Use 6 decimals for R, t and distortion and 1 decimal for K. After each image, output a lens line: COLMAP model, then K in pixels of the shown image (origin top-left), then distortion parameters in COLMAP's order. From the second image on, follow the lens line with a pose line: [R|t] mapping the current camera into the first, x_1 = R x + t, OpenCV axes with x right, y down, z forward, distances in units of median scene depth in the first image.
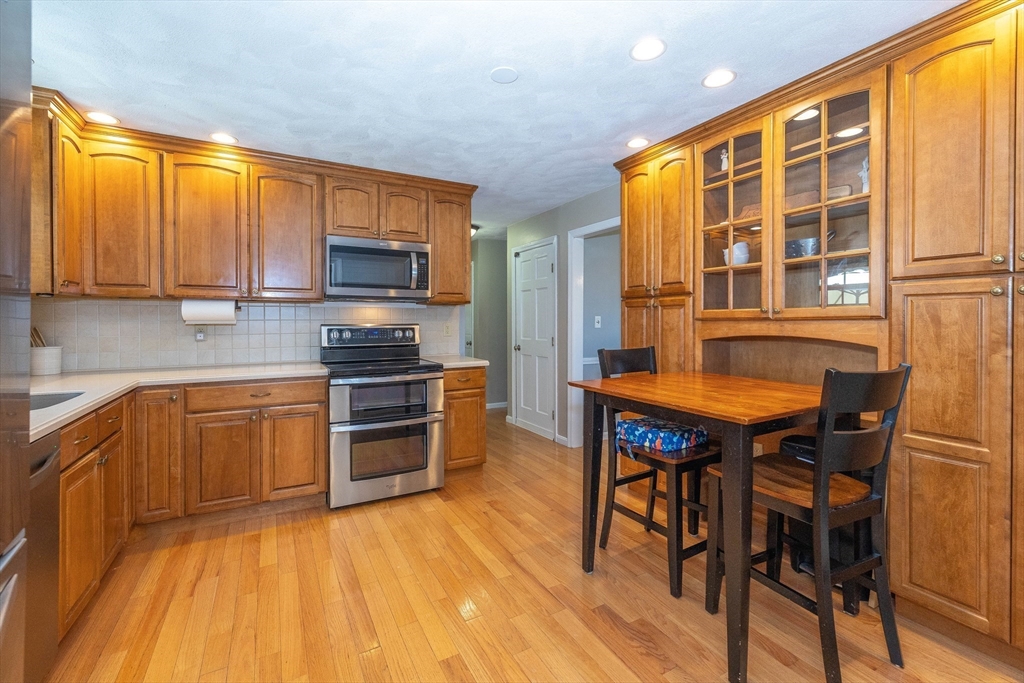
lens RADIAL K [[446.7, 0, 494.0], [0, 446.7, 322.1], [0, 0, 1]] dist [0.005190, 0.000403]
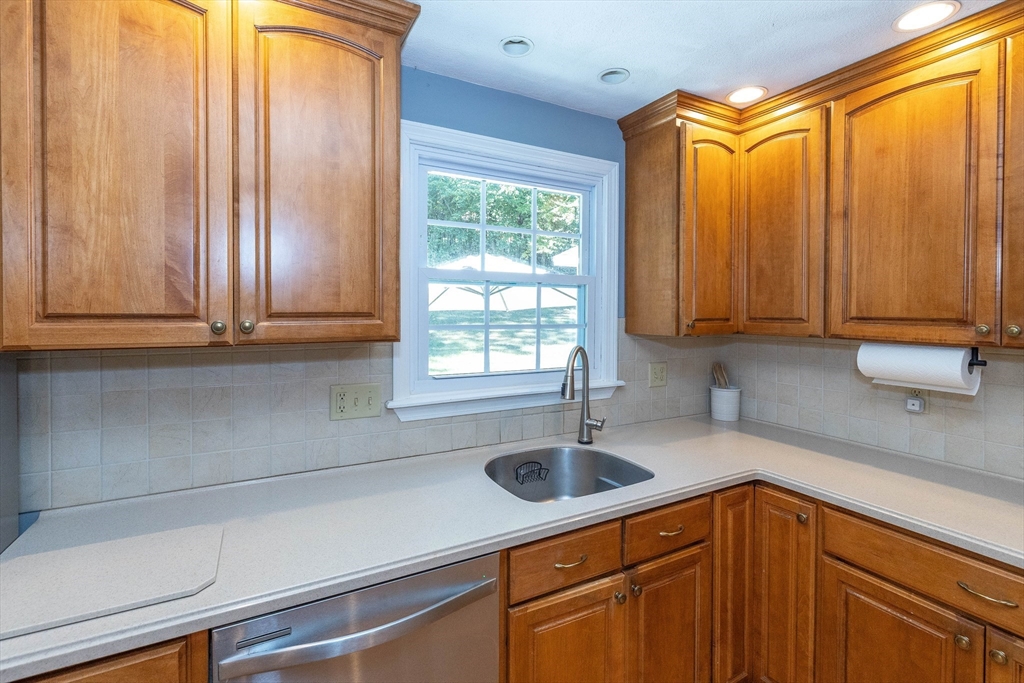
lens RADIAL K [[450.5, 0, 515.7], [0, 450.5, 314.2], [0, 0, 1]] dist [-0.001925, -0.000096]
pose [[0.019169, 0.009967, -0.999767, -0.125691], [-0.011753, 0.999883, 0.009743, -0.089939], [0.999747, 0.011563, 0.019284, 0.559183]]
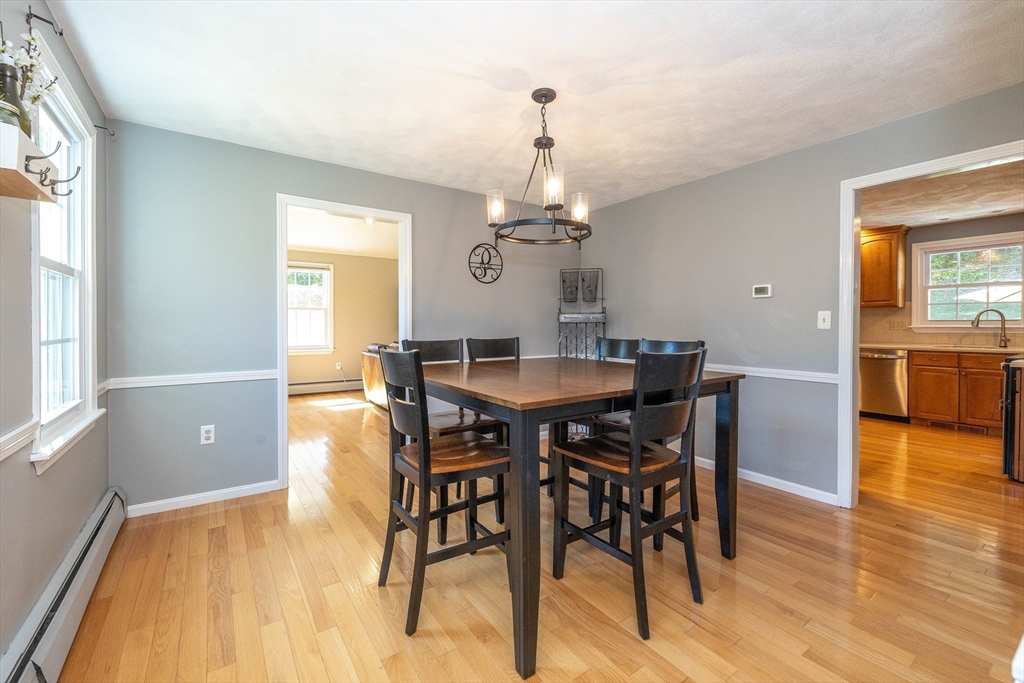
lens RADIAL K [[432.1, 0, 516.5], [0, 432.1, 330.6], [0, 0, 1]] dist [0.005482, -0.000192]
pose [[-0.992267, 0.004947, -0.124027, 1.308829], [0.002041, 0.999721, 0.023549, 0.003560], [0.124109, 0.023113, -0.991999, 2.148094]]
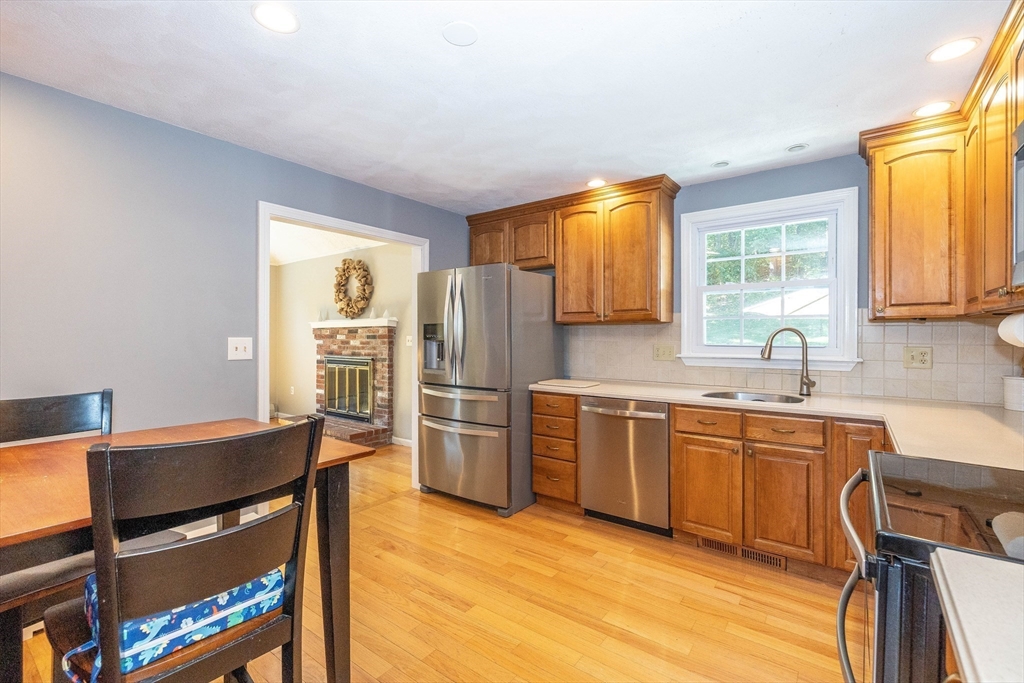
lens RADIAL K [[464.9, 0, 510.9], [0, 464.9, 339.2], [0, 0, 1]] dist [-0.001748, -0.000057]
pose [[-0.904243, 0.001591, -0.427015, 0.214506], [-0.004220, 0.999911, 0.012662, -0.021606], [0.426997, 0.013252, -0.904156, 1.332934]]
